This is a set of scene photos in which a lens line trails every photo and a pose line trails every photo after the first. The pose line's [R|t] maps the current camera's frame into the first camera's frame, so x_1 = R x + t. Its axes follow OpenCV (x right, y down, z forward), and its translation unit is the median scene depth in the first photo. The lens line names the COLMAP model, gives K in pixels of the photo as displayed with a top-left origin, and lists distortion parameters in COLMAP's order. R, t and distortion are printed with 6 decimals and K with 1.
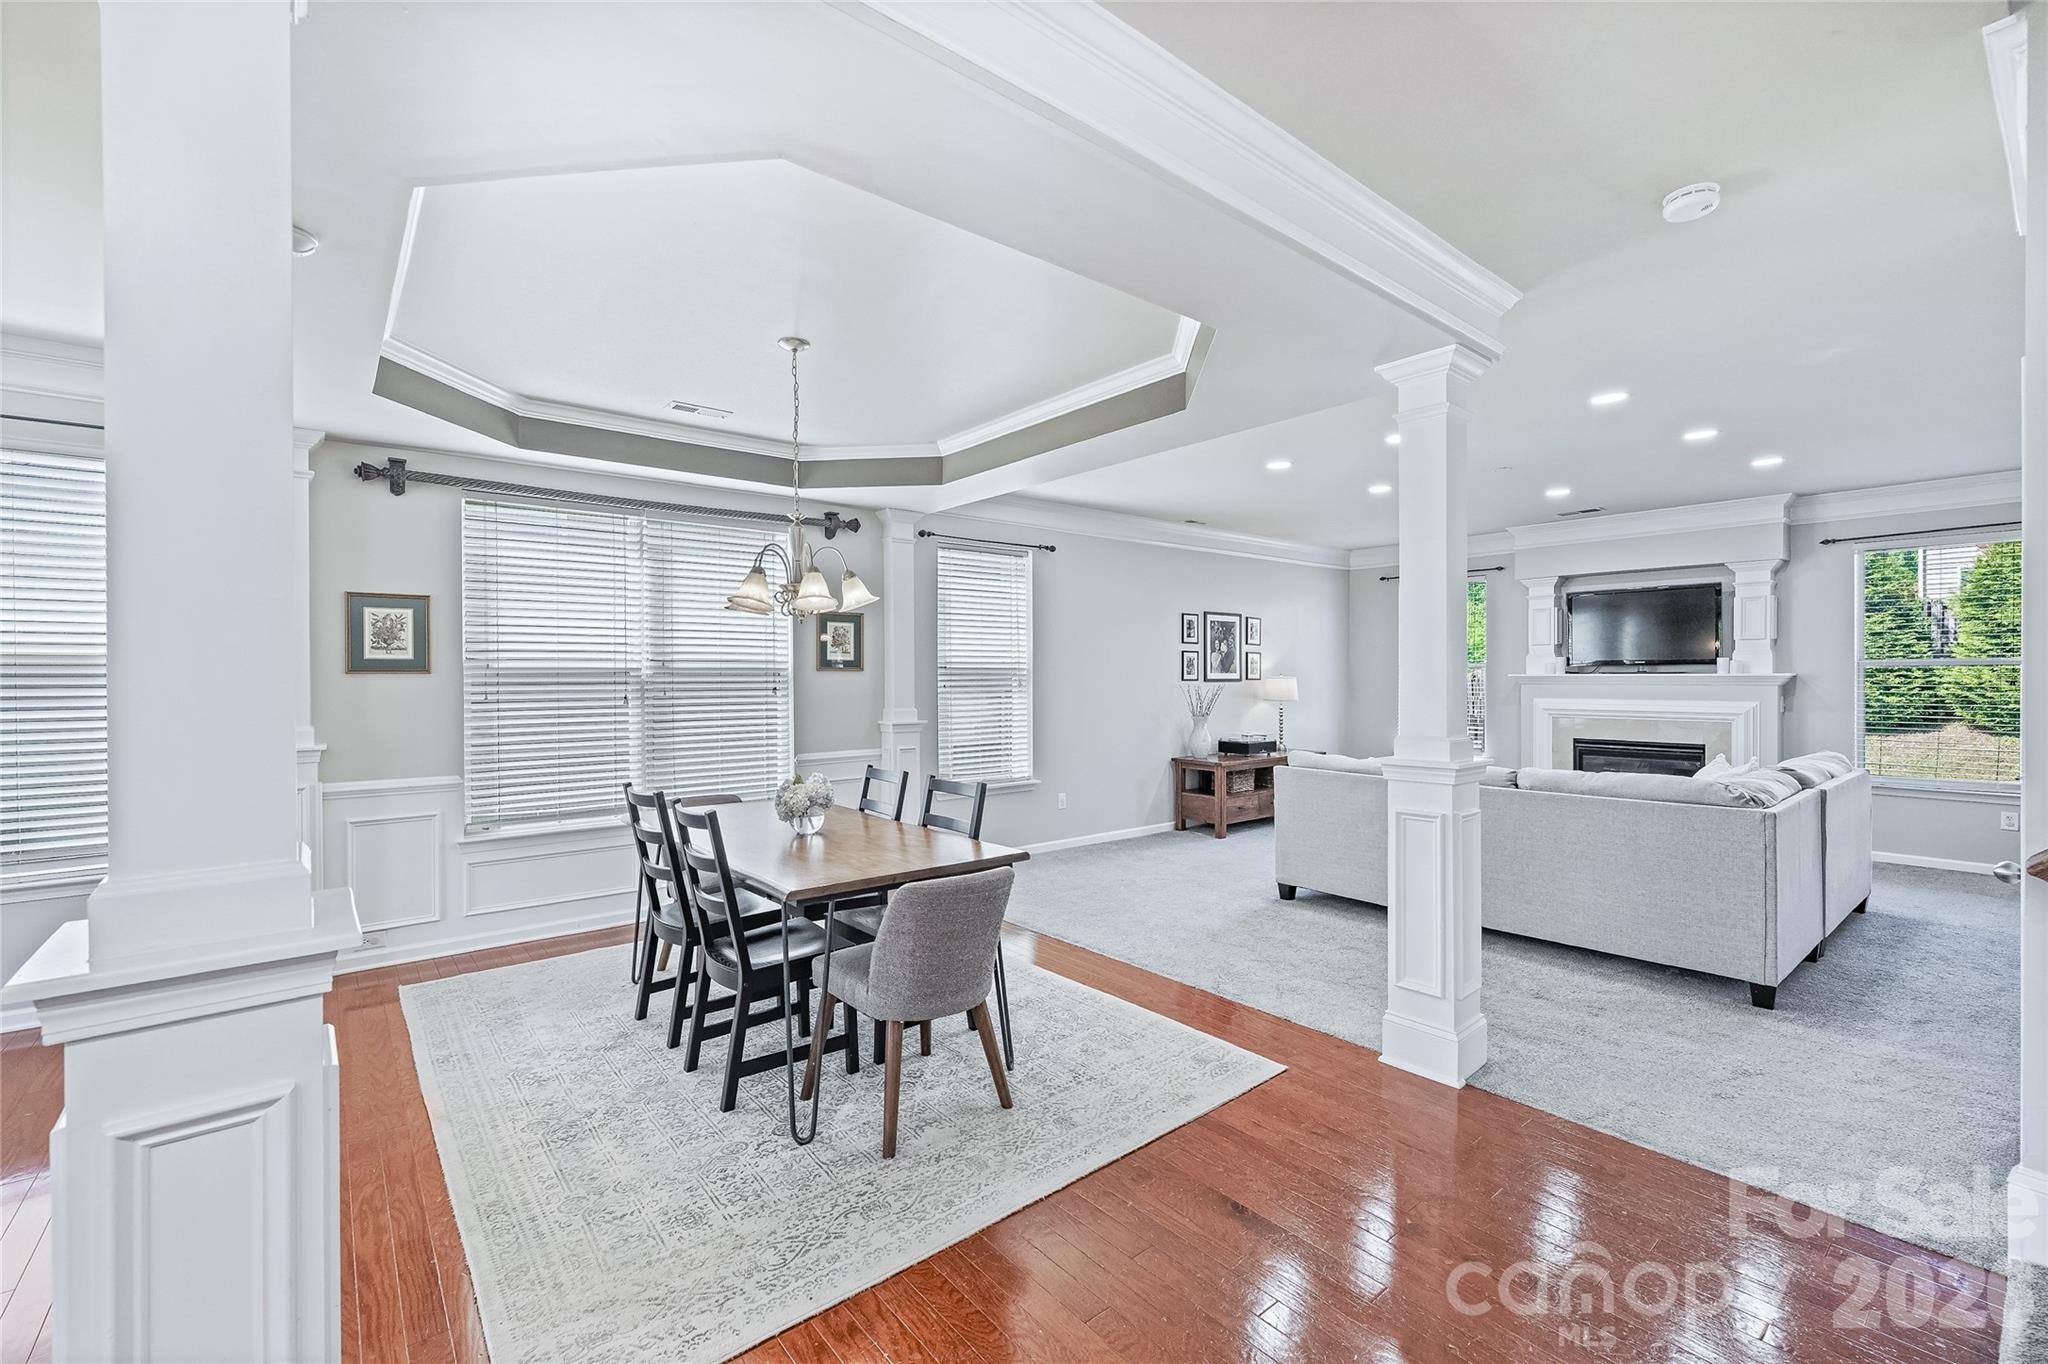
lens RADIAL K [[856.8, 0, 1014.8], [0, 856.8, 685.9], [0, 0, 1]] dist [-0.001065, 0.000243]
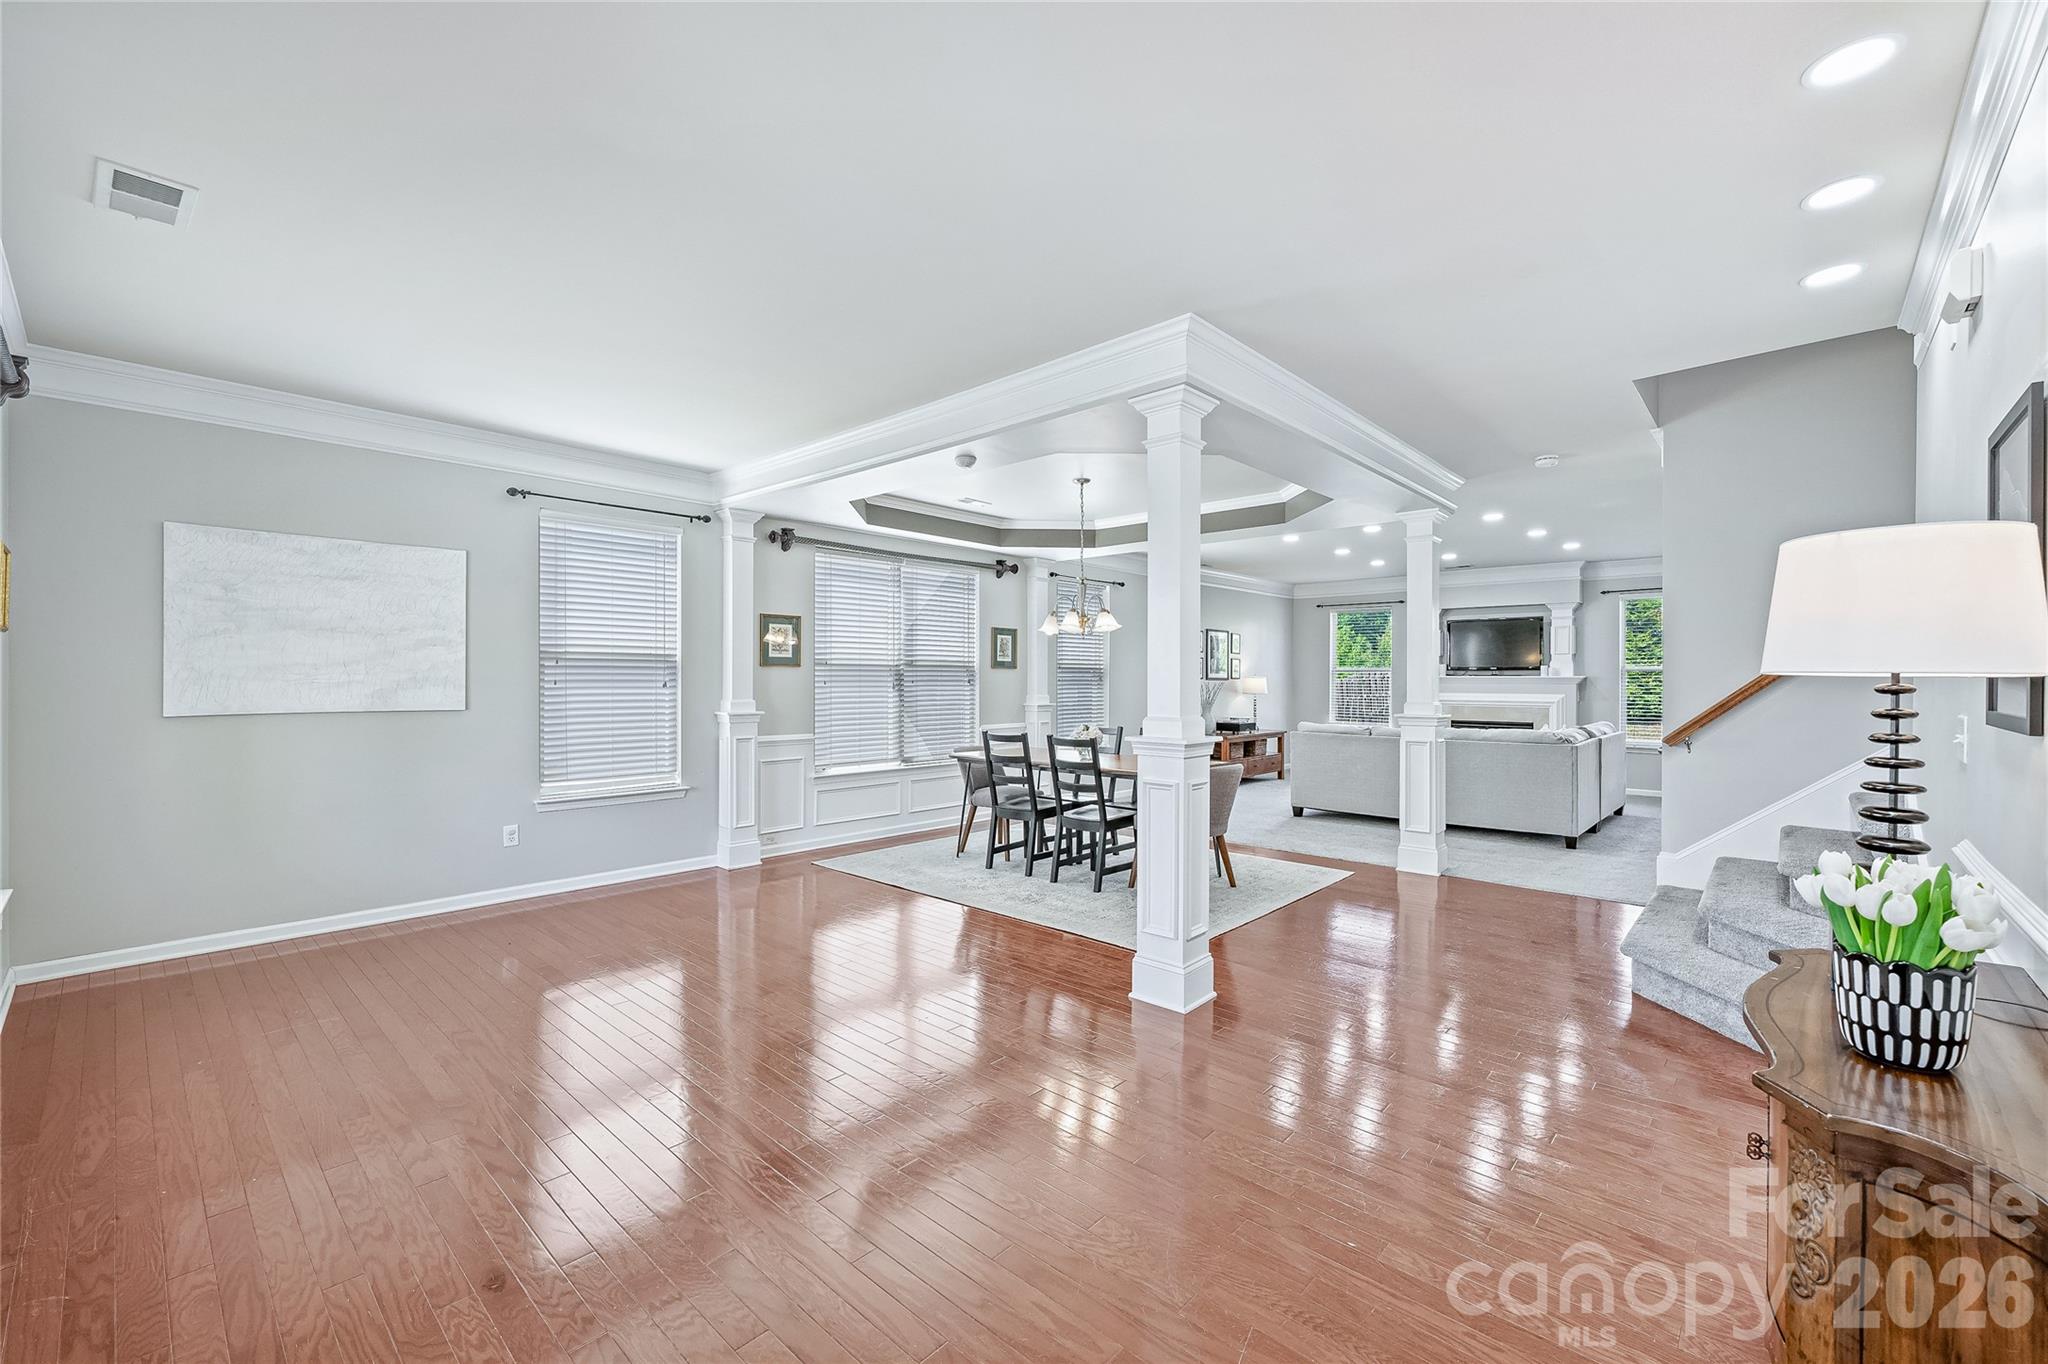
lens RADIAL K [[840.6, 0, 1026.7], [0, 840.6, 687.2], [0, 0, 1]] dist [0.003533, -0.000028]
pose [[0.988096, 0.006400, 0.153702, -0.389692], [-0.006263, 0.999979, -0.001370, 0.016183], [-0.153708, 0.000391, 0.988116, -0.422919]]
